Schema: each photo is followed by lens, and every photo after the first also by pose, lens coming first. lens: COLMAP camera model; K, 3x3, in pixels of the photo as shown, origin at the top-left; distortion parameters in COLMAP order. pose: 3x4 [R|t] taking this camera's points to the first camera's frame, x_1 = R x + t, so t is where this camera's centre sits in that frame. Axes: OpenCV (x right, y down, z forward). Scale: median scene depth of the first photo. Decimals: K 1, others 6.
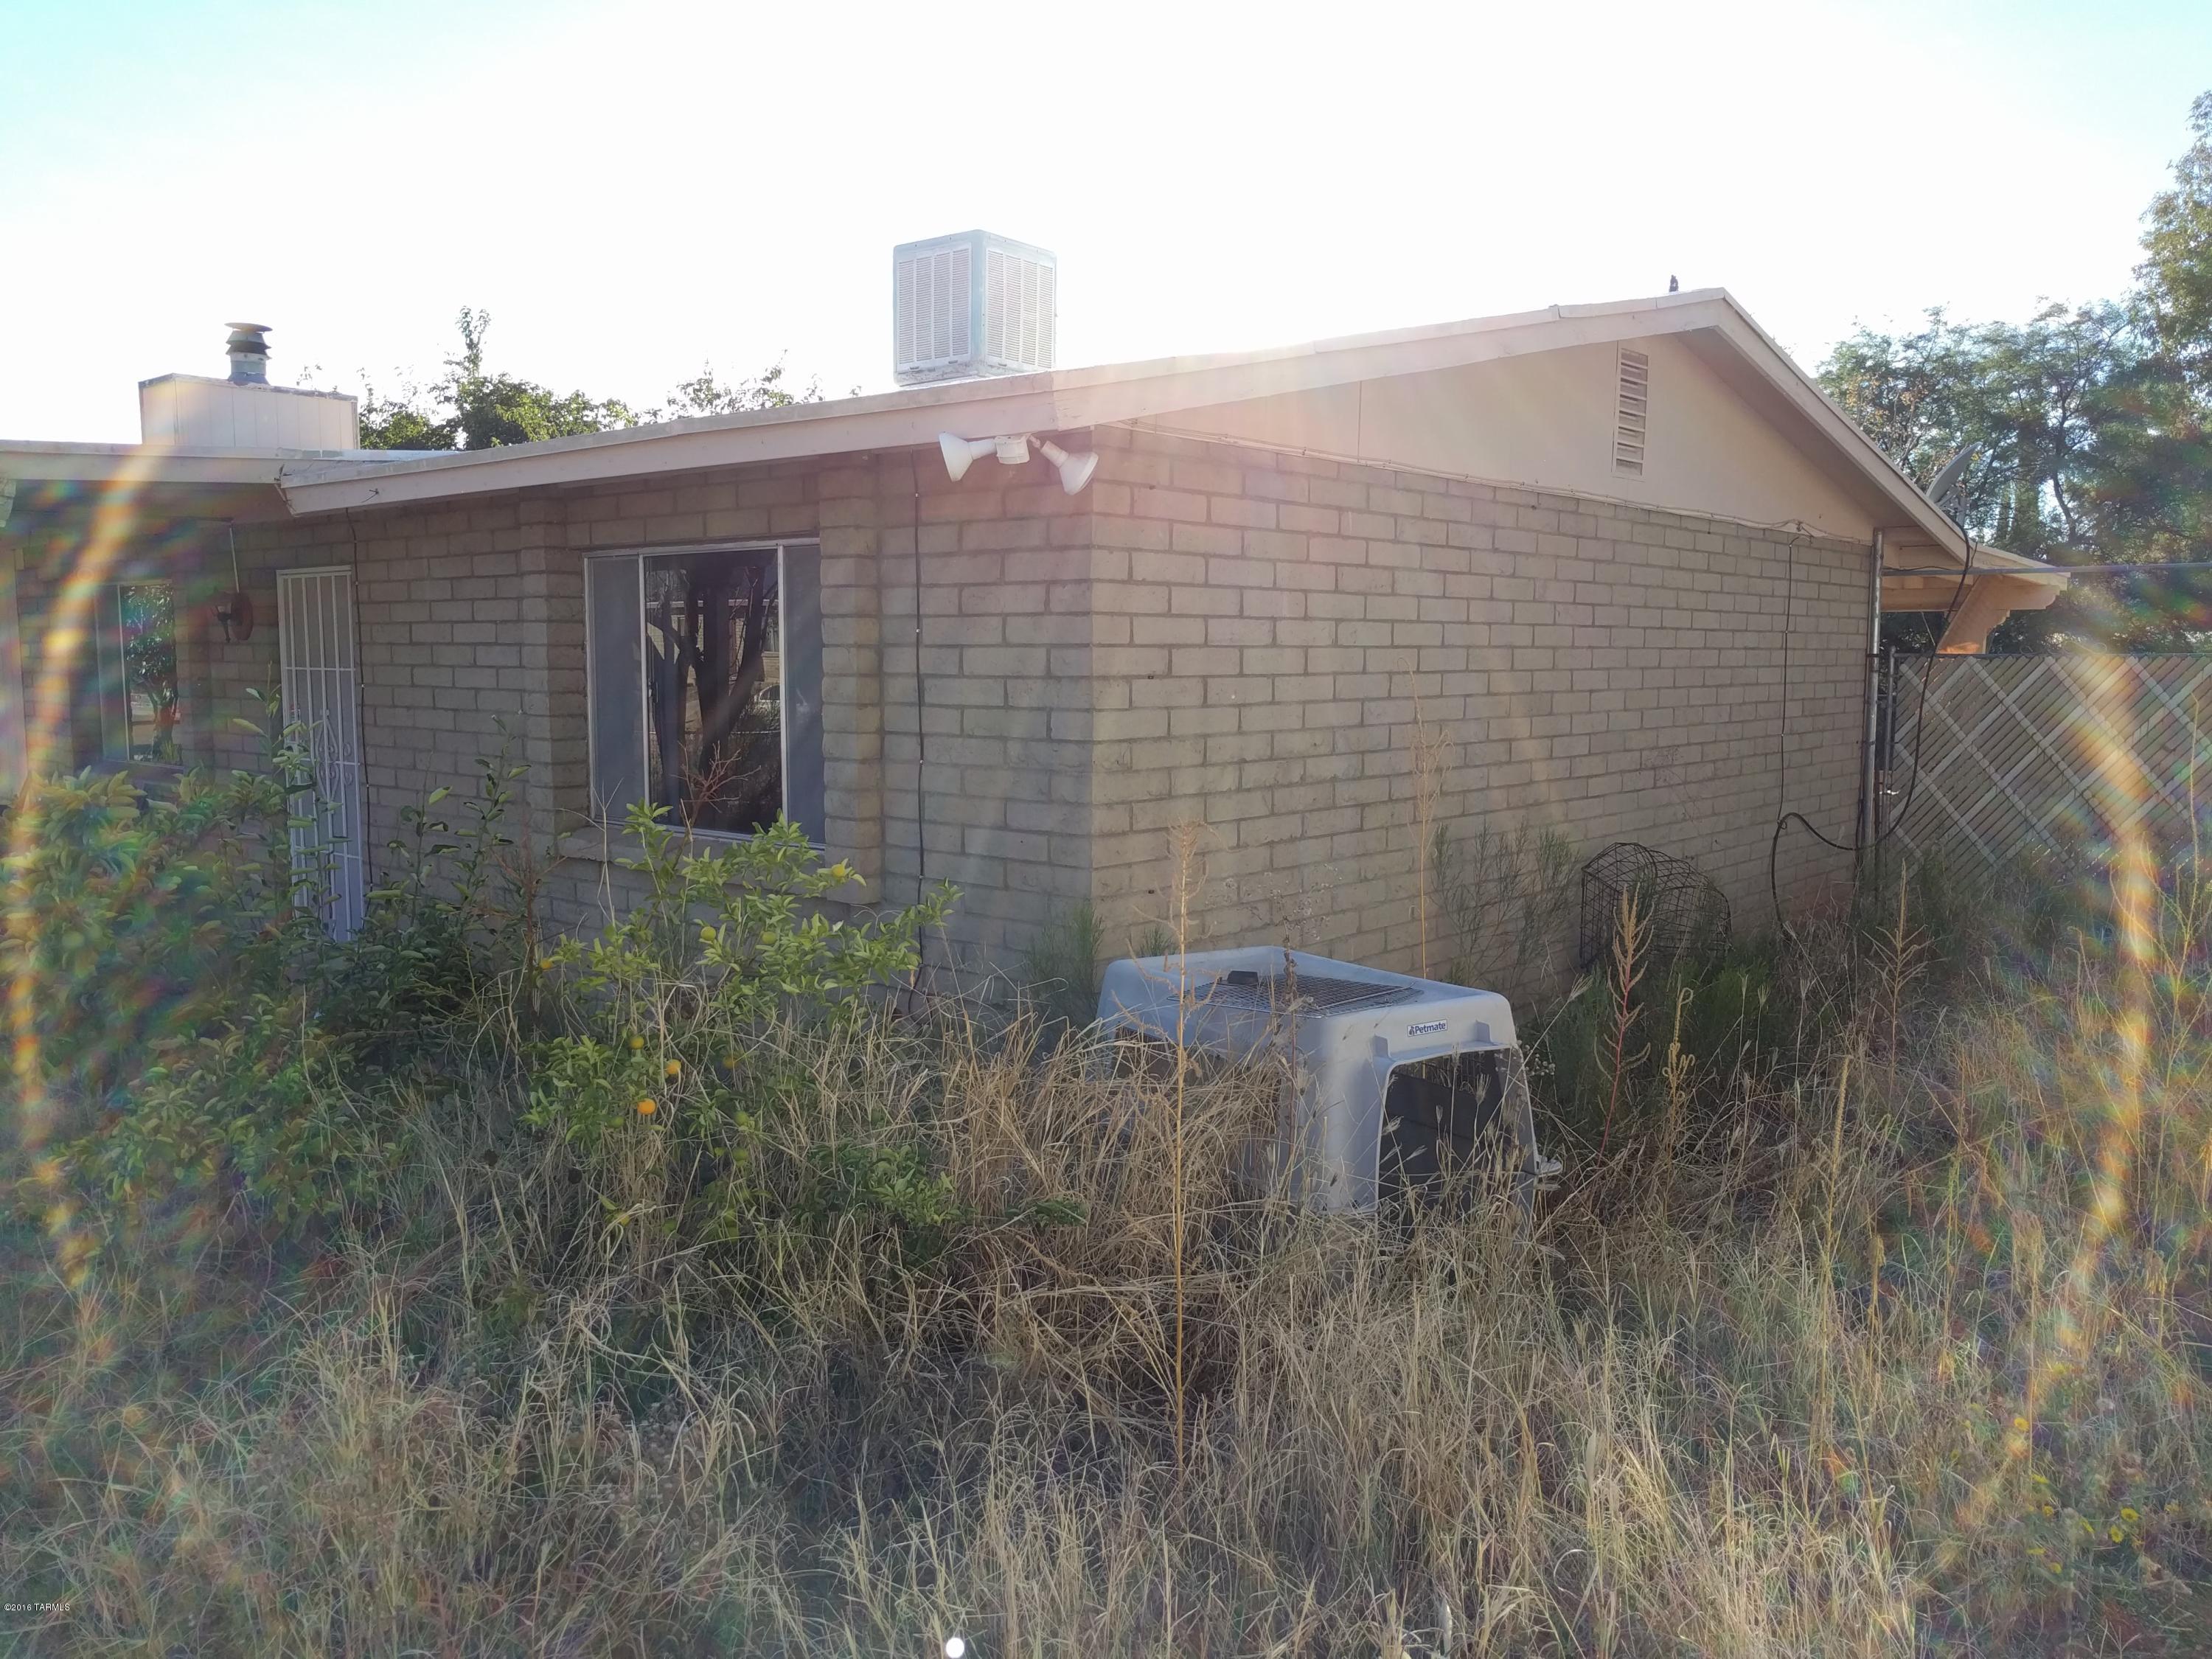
lens RADIAL K [[1624.7, 0, 1095.6], [0, 1624.7, 832.5], [0, 0, 1]] dist [0.002663, 0.029053]
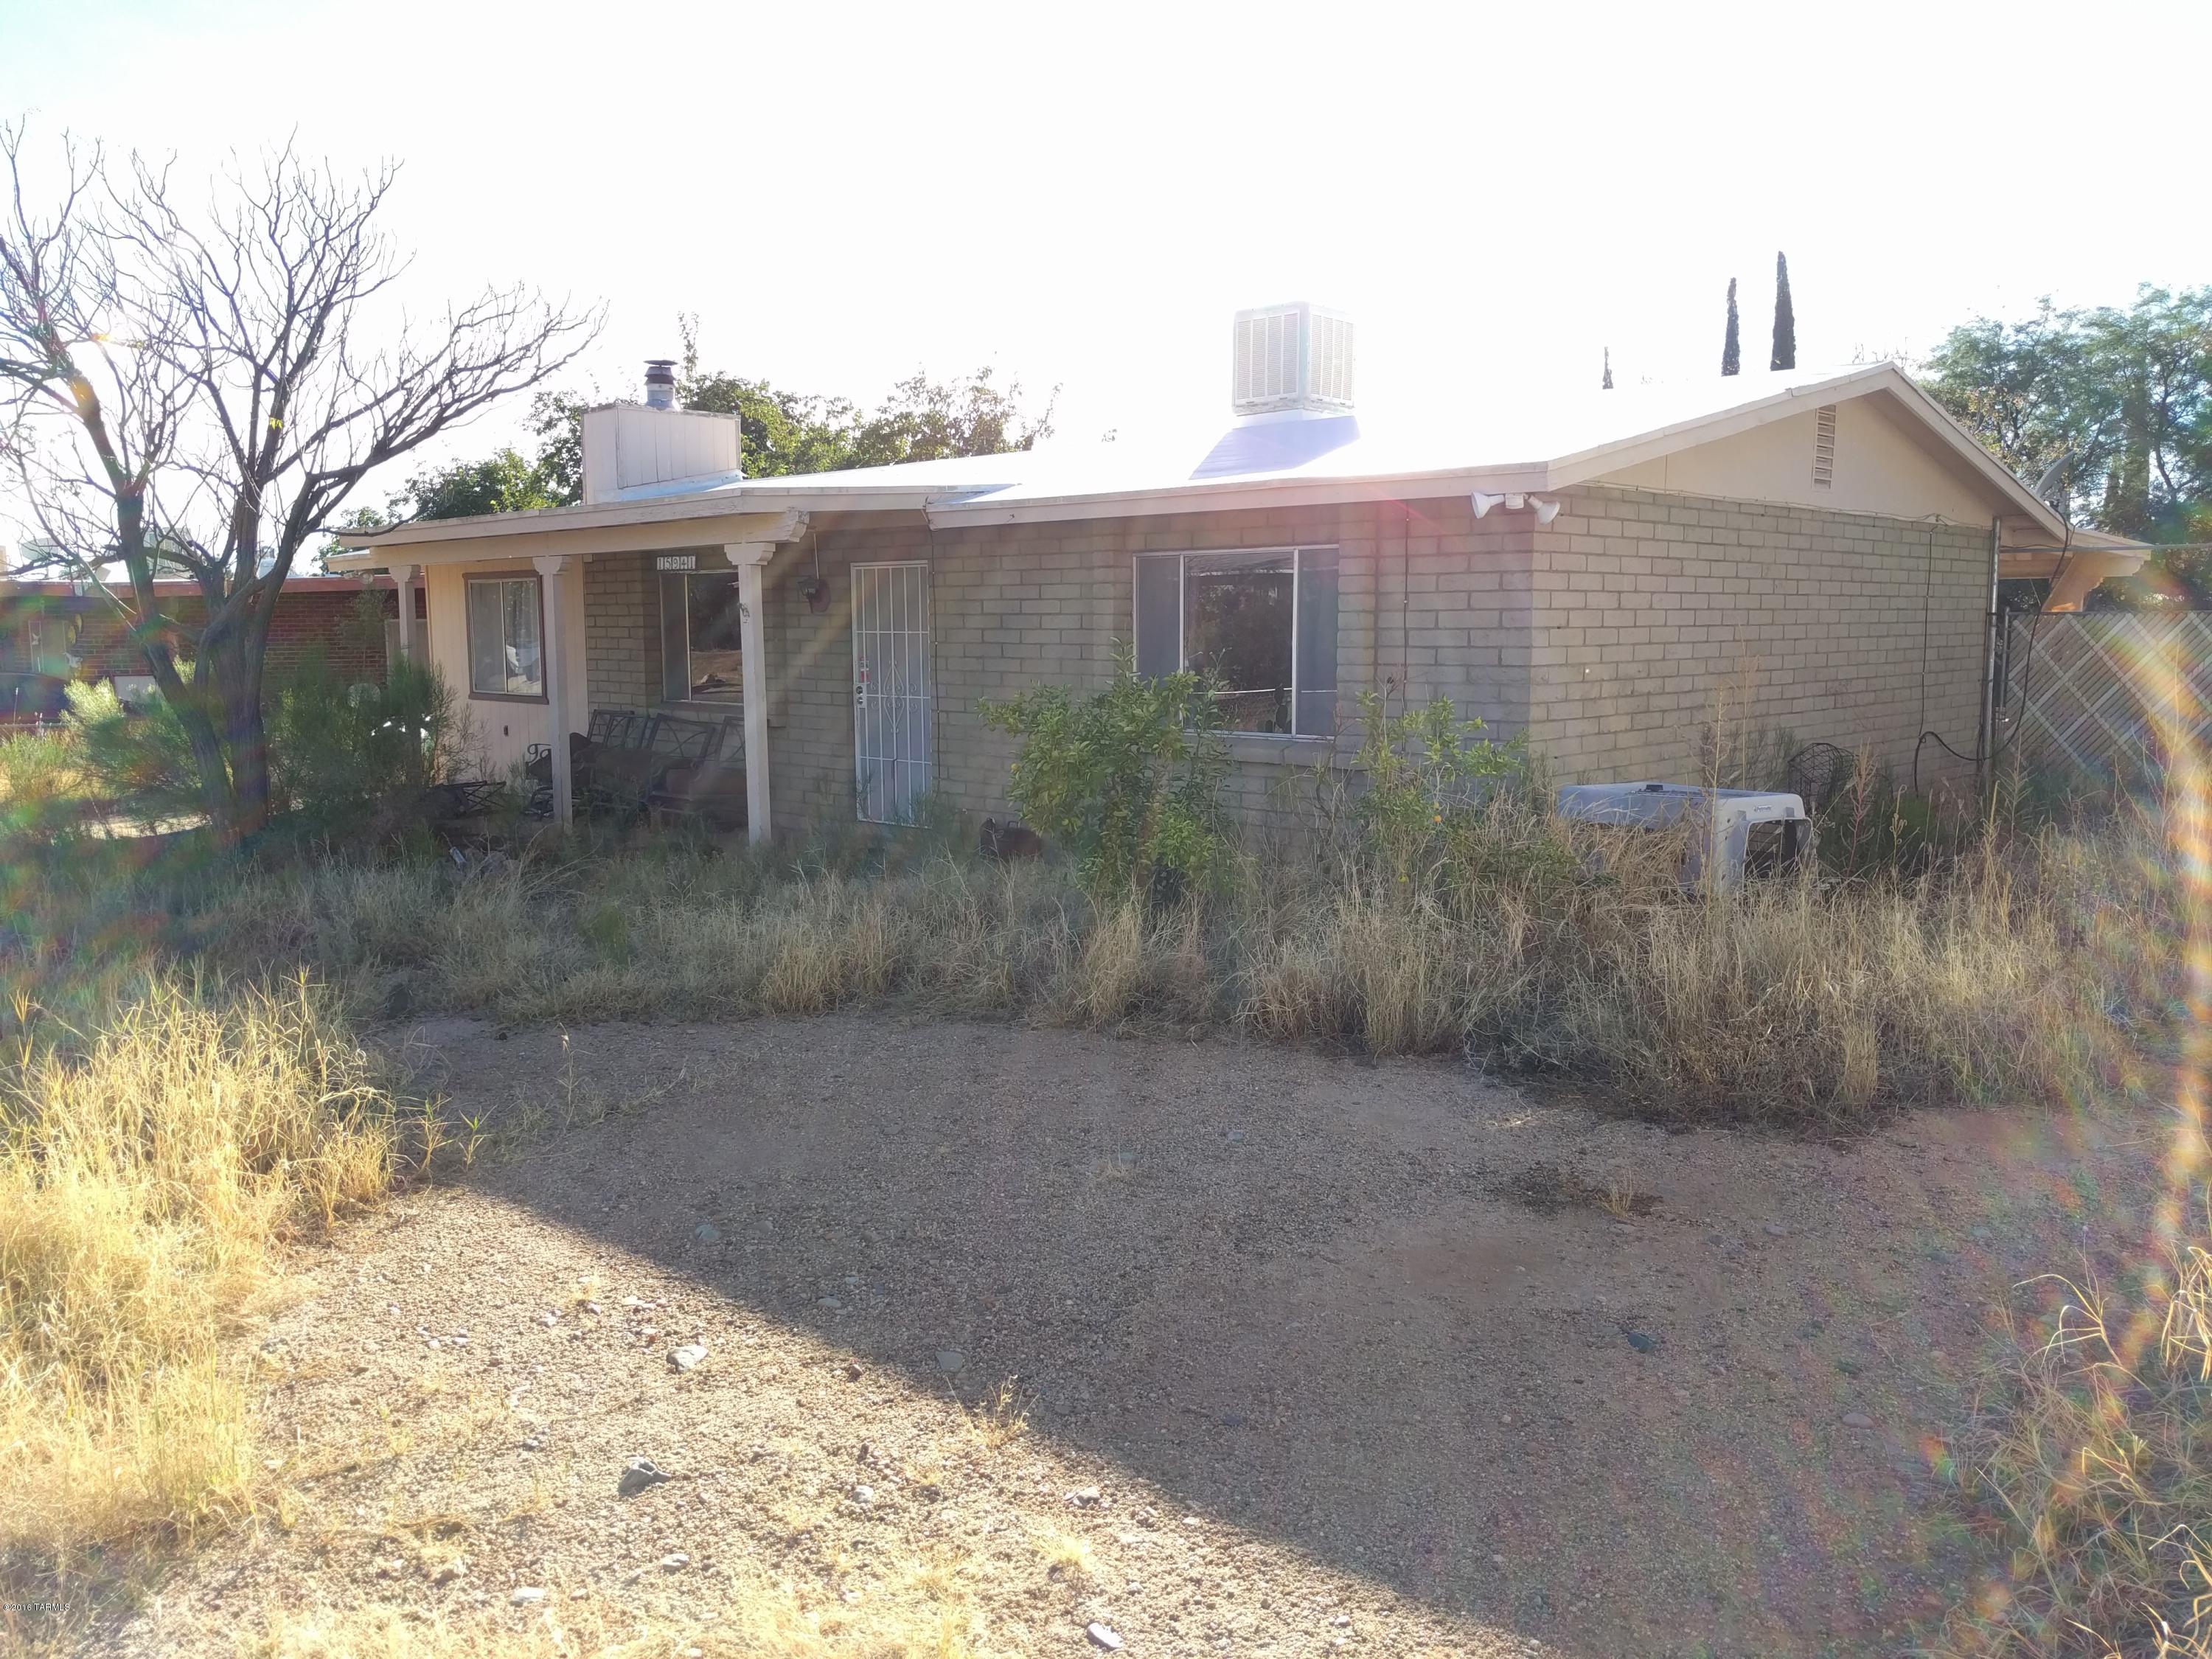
lens RADIAL K [[1624.7, 0, 1116.9], [0, 1624.7, 824.2], [0, 0, 1]] dist [0.002663, 0.029053]
pose [[0.999161, -0.002958, -0.040844, -0.171562], [0.003525, 0.999898, 0.013832, 0.039785], [0.040799, -0.013964, 0.999070, -0.339454]]
